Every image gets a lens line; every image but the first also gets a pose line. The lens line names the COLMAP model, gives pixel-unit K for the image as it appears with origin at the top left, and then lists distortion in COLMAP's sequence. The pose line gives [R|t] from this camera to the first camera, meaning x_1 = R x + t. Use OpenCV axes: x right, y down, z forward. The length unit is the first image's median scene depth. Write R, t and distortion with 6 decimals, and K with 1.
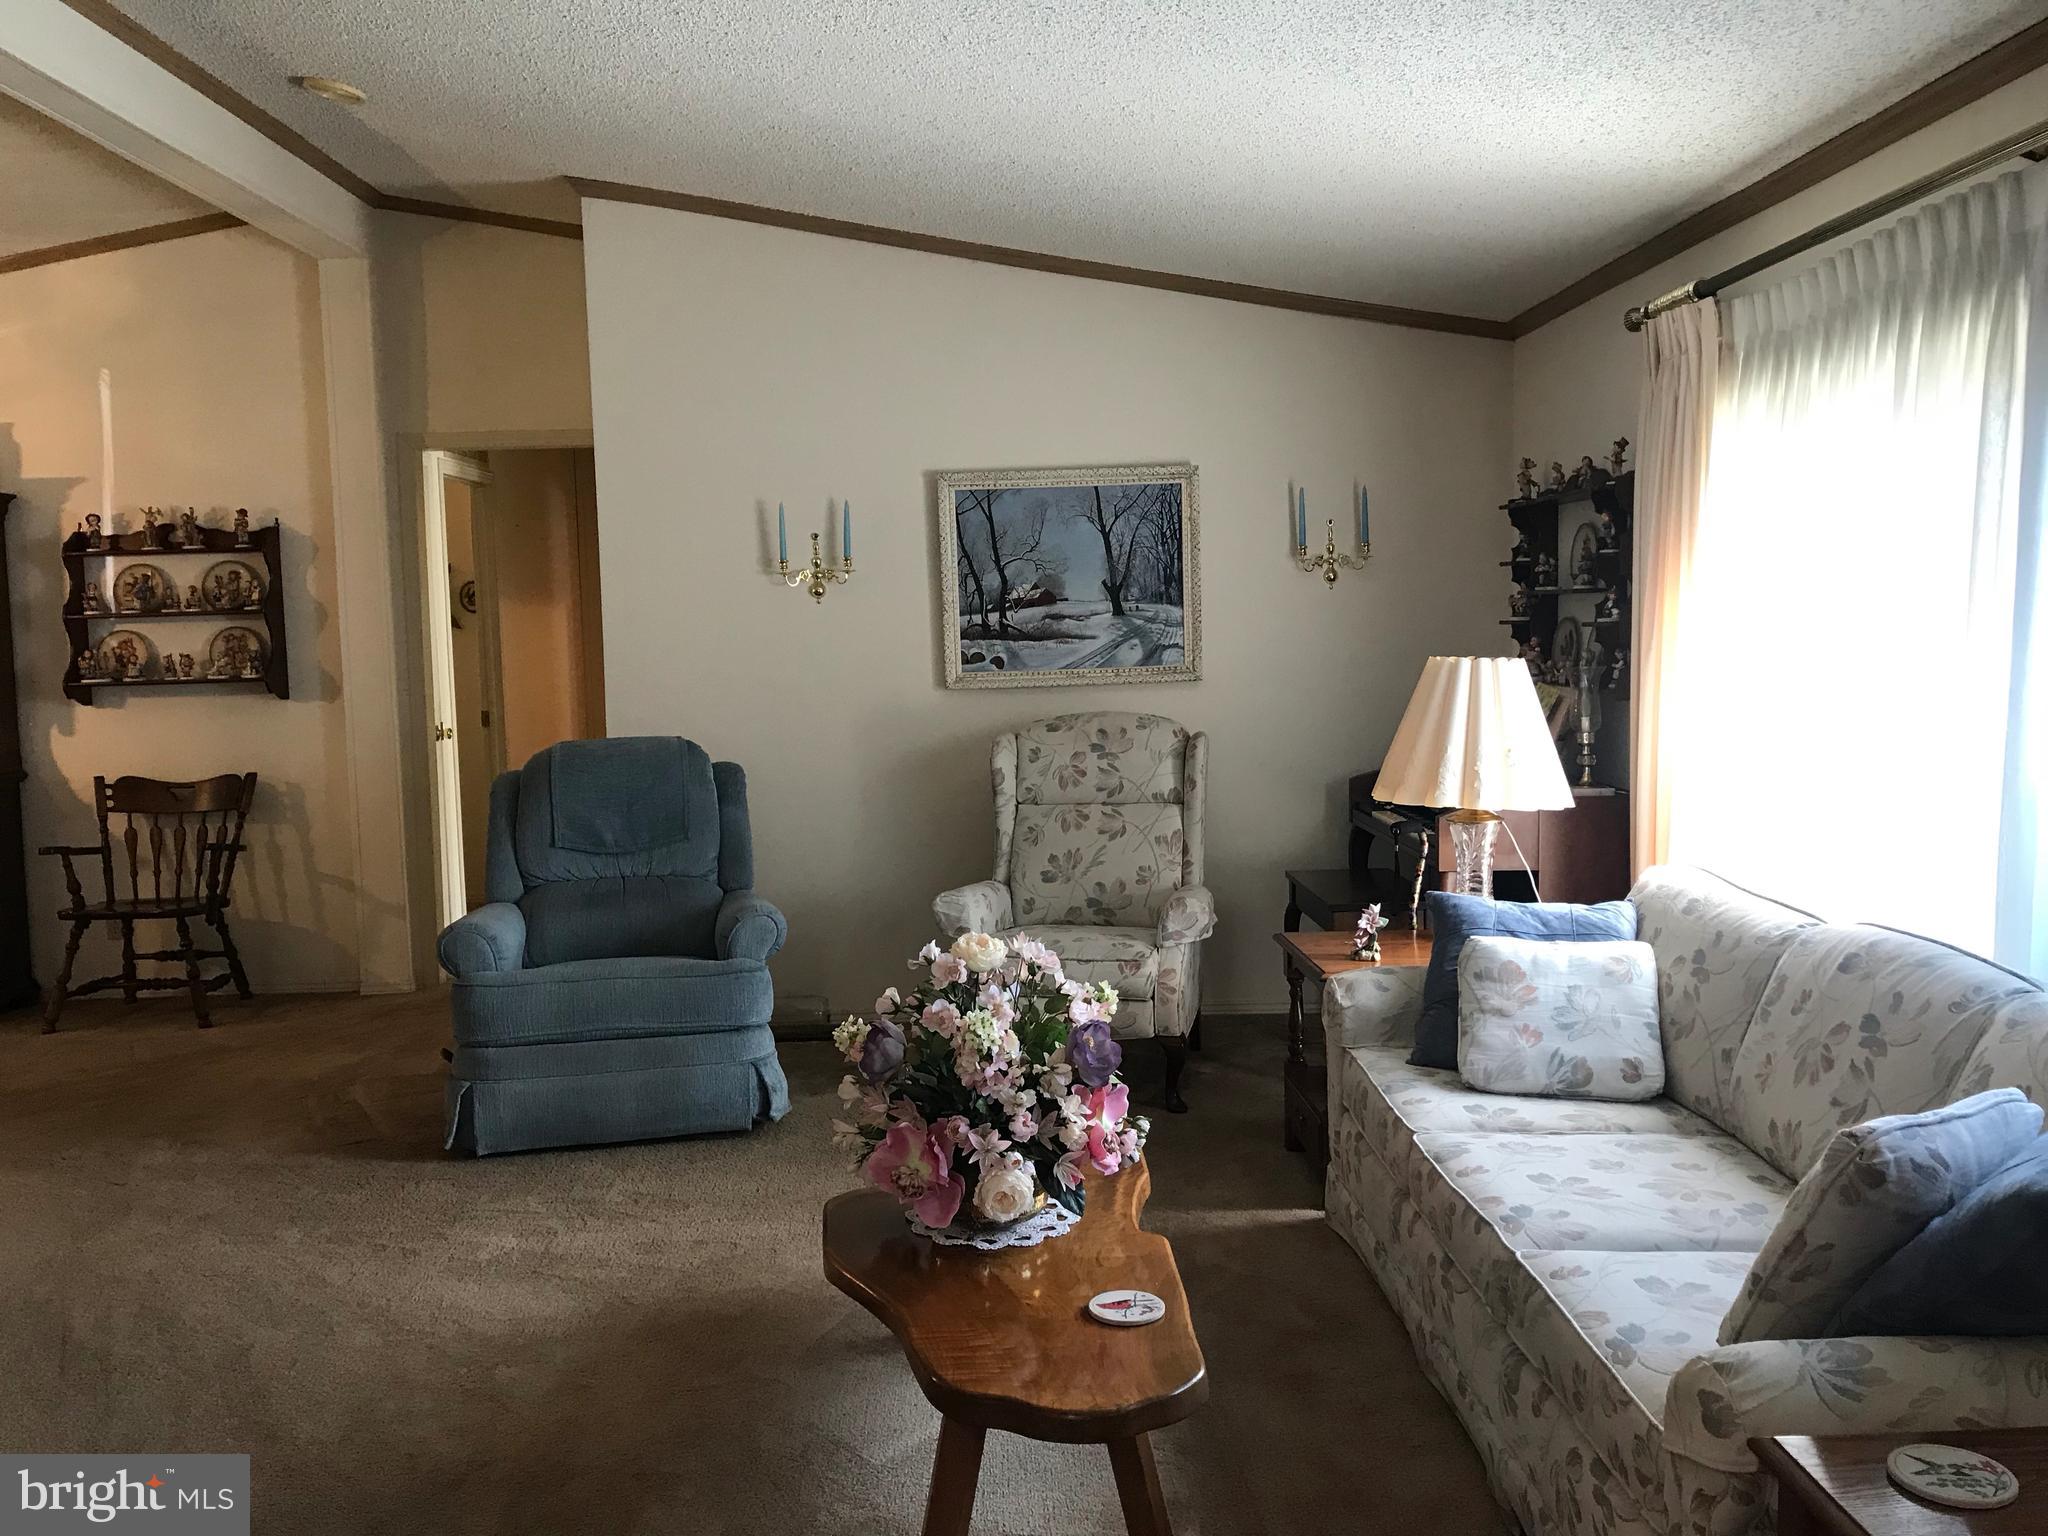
lens RADIAL K [[1679.3, 0, 1024.0], [0, 1679.3, 746.0], [0, 0, 1]] dist [0.046198, -0.050272]
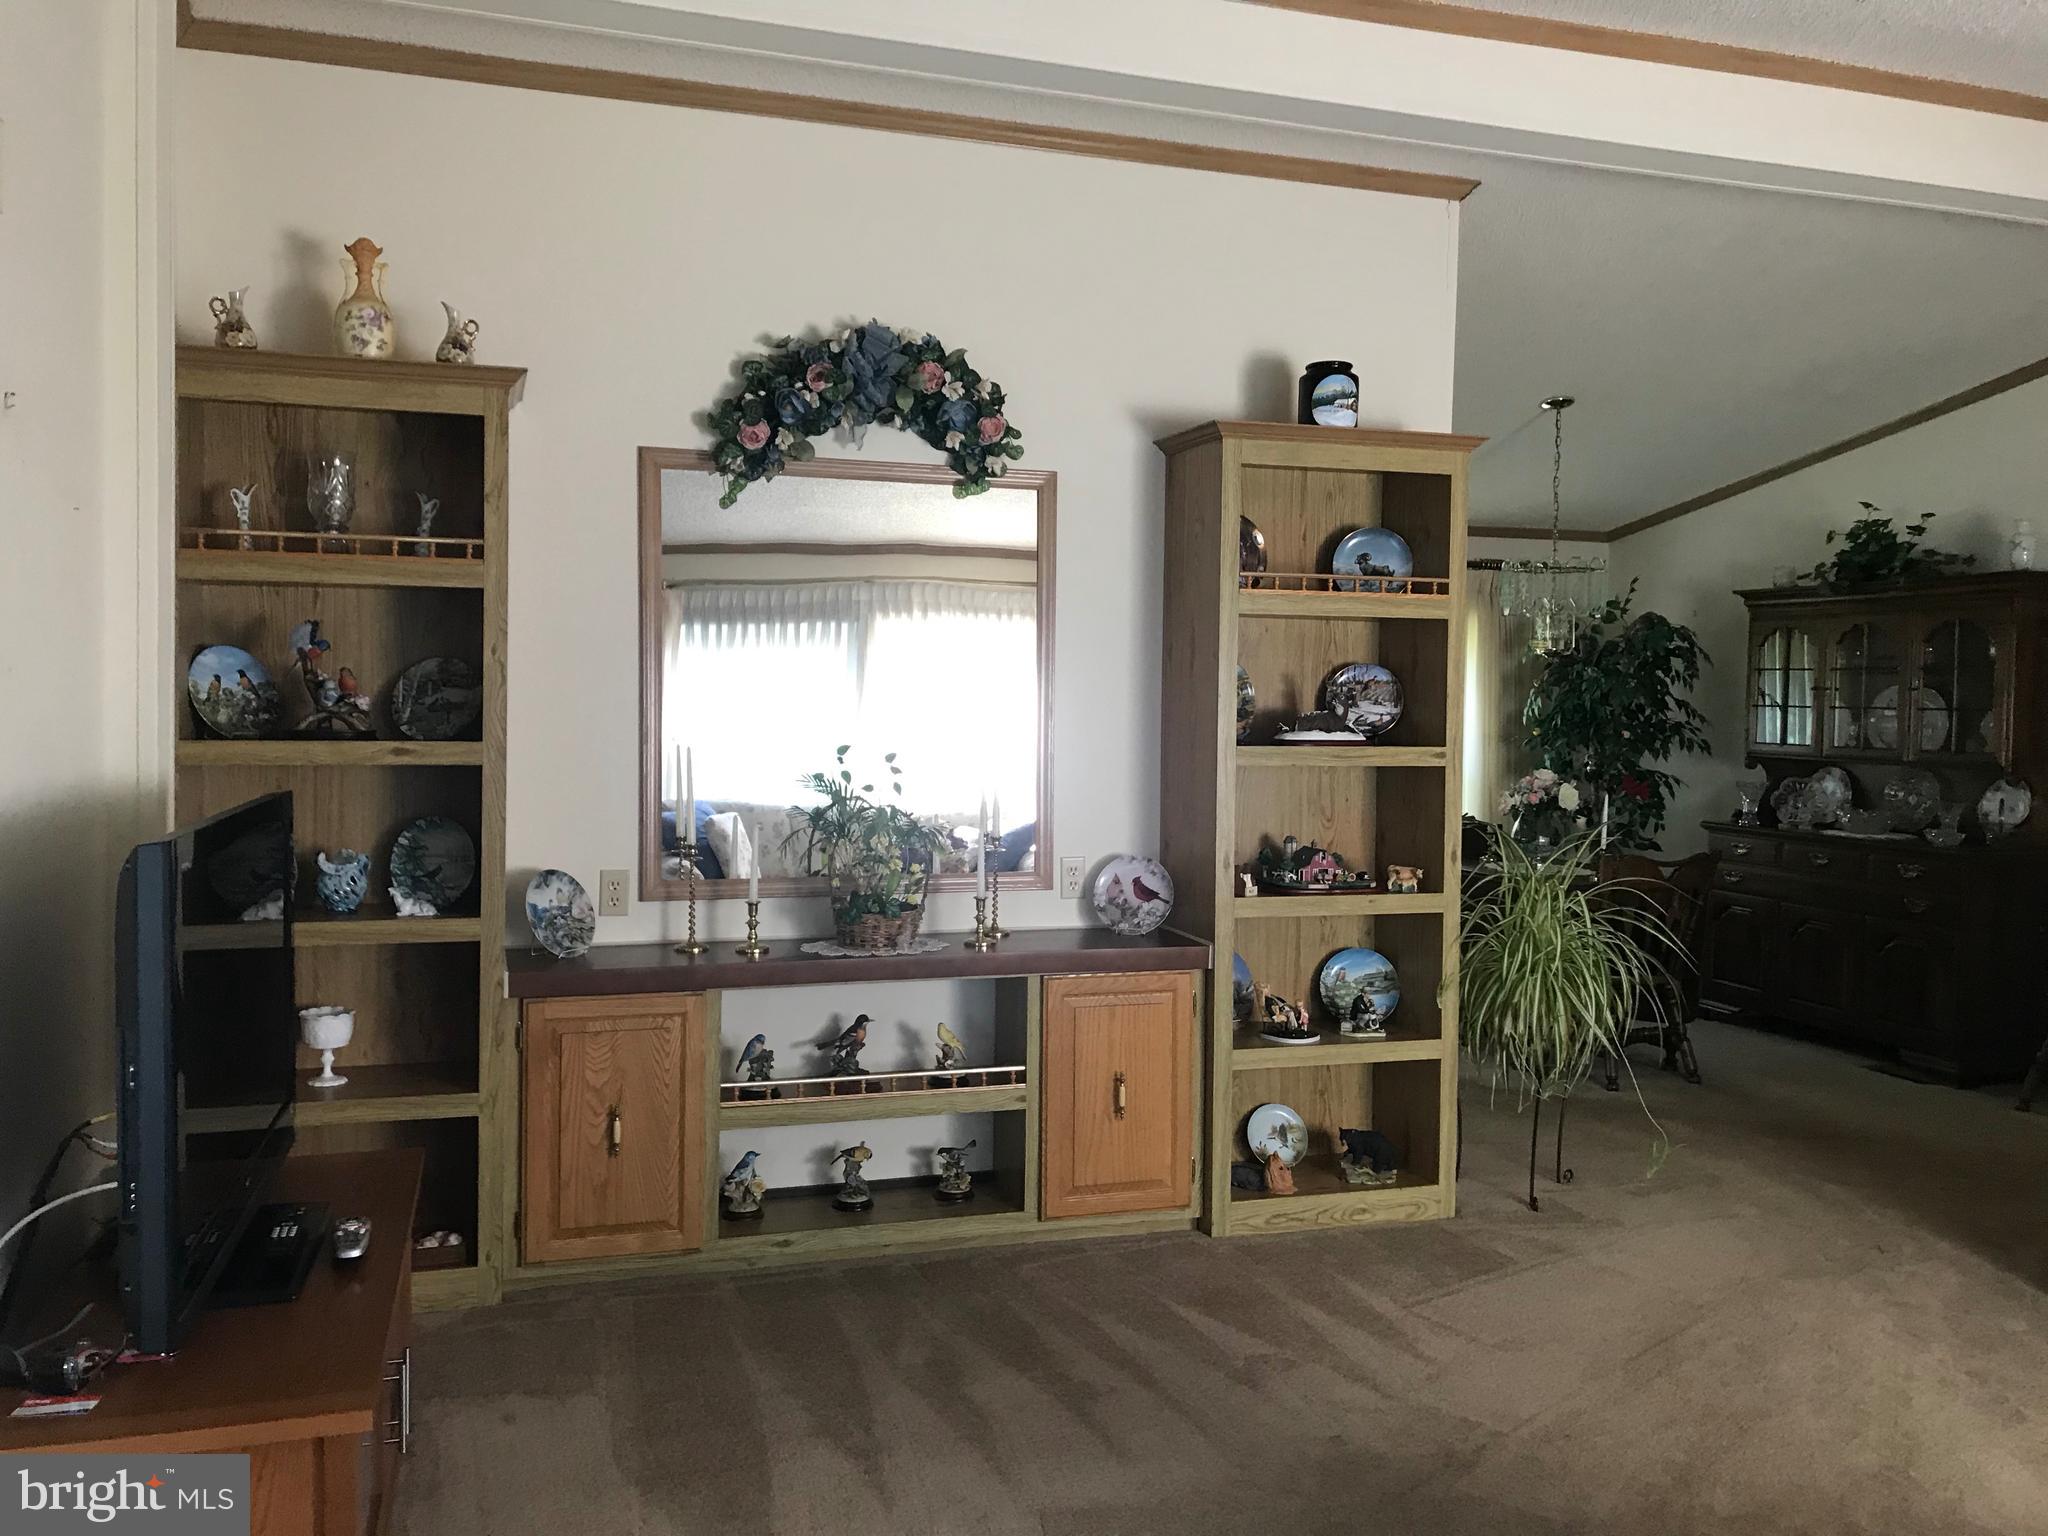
lens RADIAL K [[1679.3, 0, 1020.3], [0, 1679.3, 748.3], [0, 0, 1]] dist [0.046198, -0.050272]
pose [[0.284837, 0.058948, -0.956762, 0.227435], [-0.096072, 0.994837, 0.032693, -0.021721], [0.953749, 0.082606, 0.289030, 0.146202]]
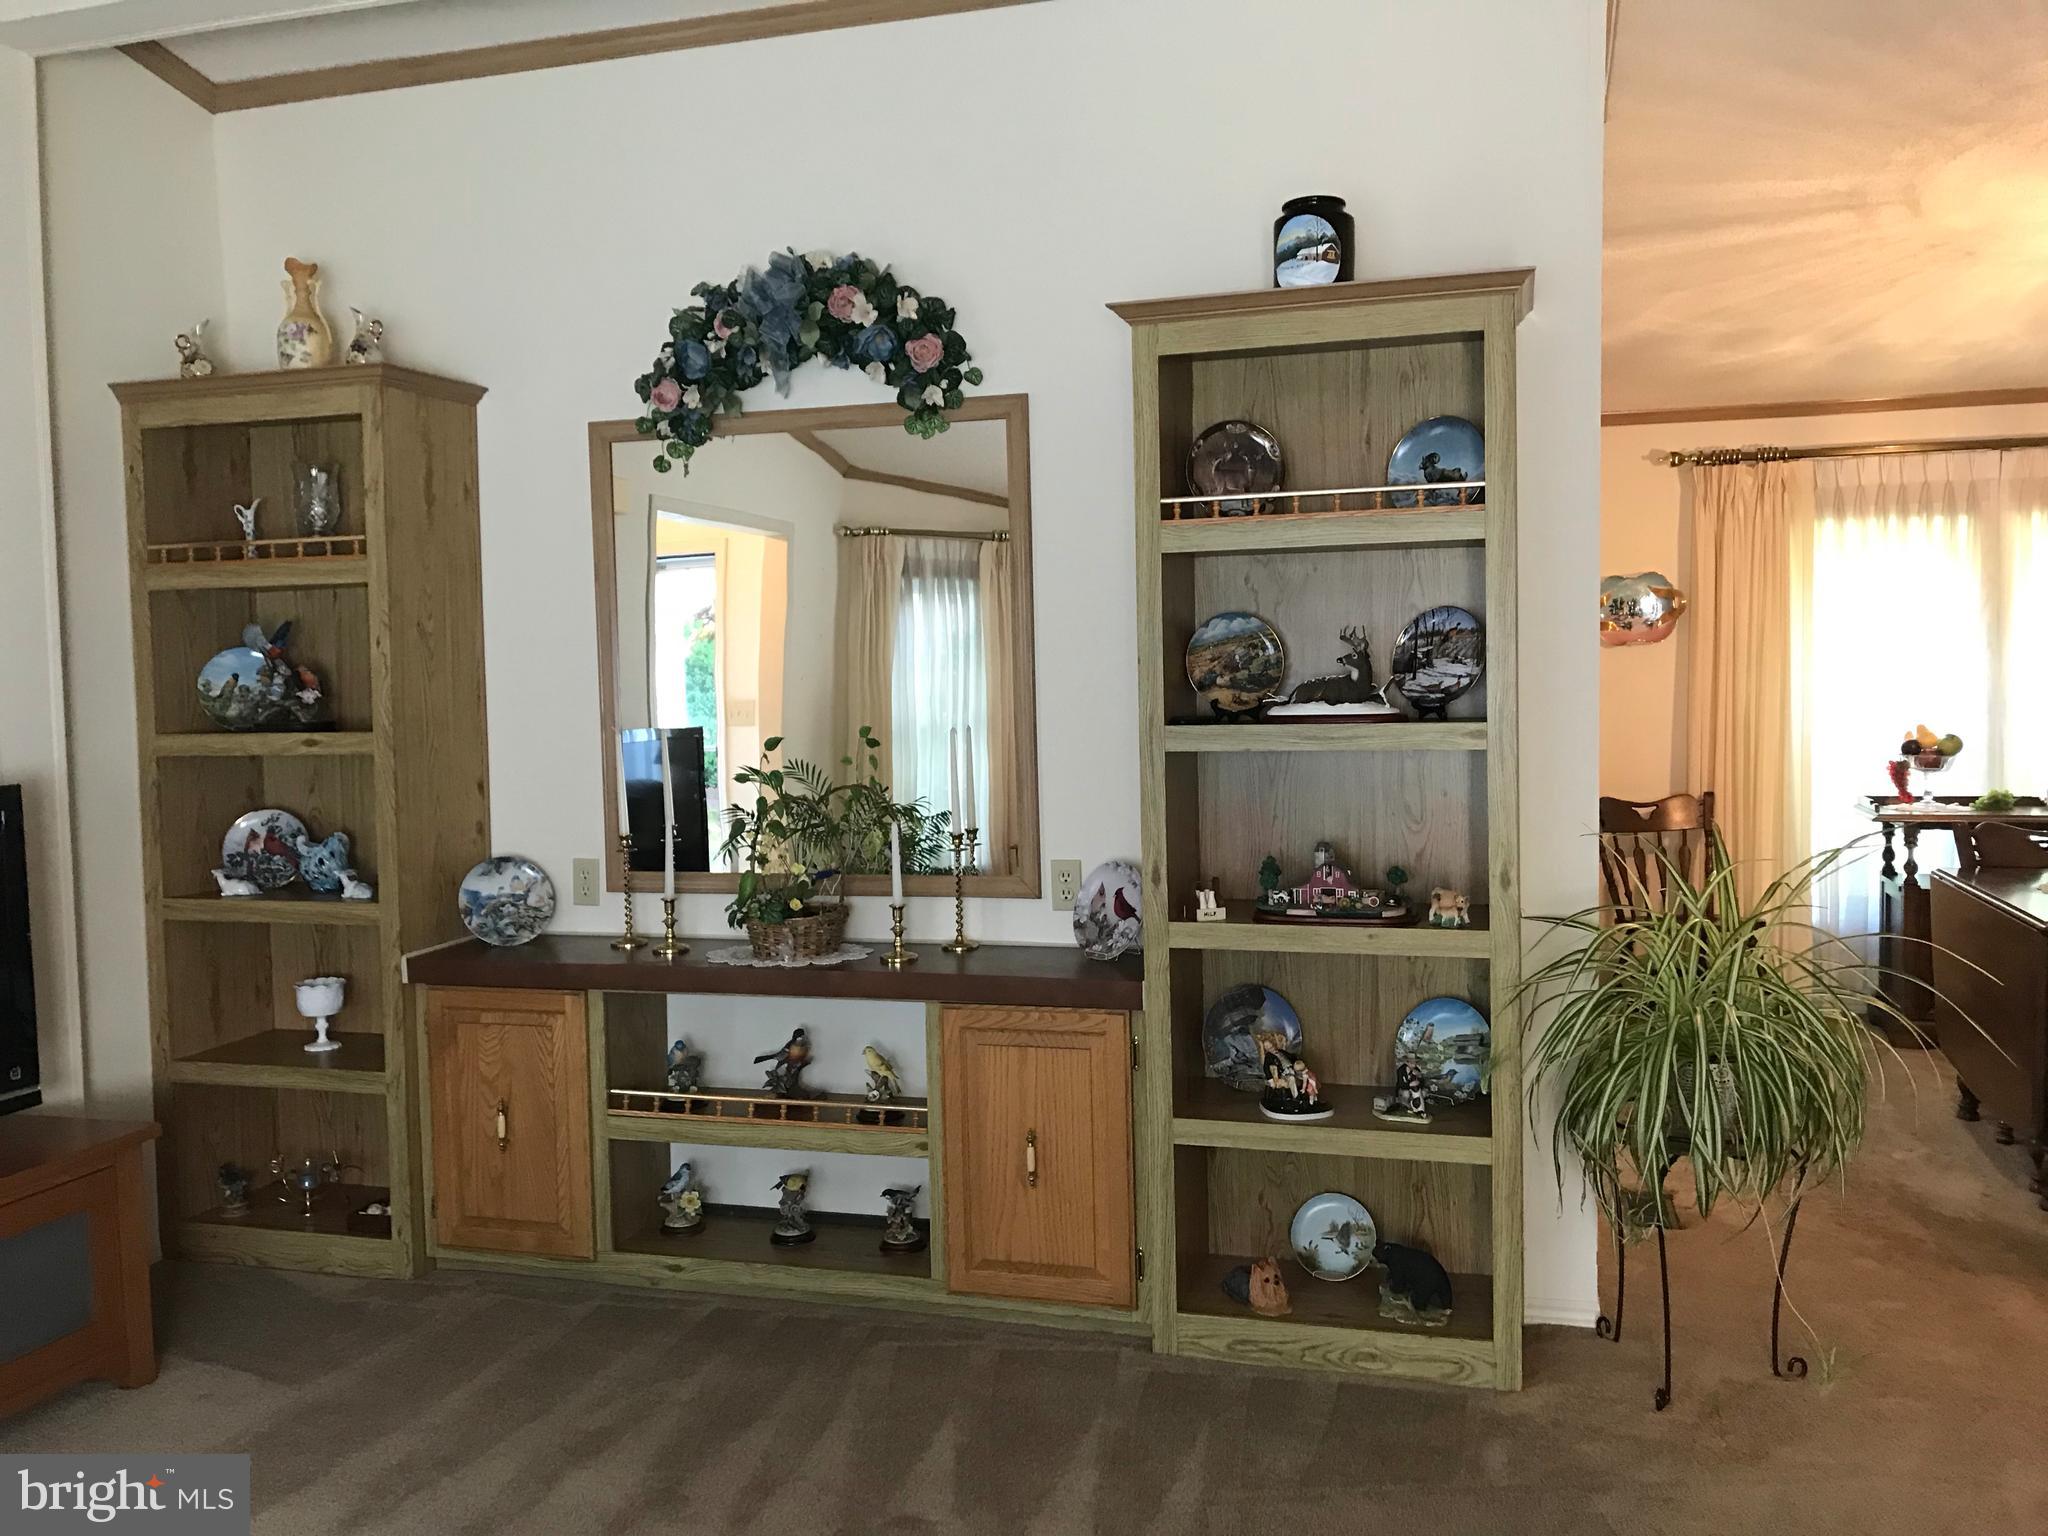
lens RADIAL K [[1679.3, 0, 1030.2], [0, 1679.3, 753.2], [0, 0, 1]] dist [0.046198, -0.050272]
pose [[-0.304783, 0.084100, -0.948701, 0.088668], [-0.045691, 0.993656, 0.102764, -0.058506], [0.951325, 0.074668, -0.299007, 0.624825]]
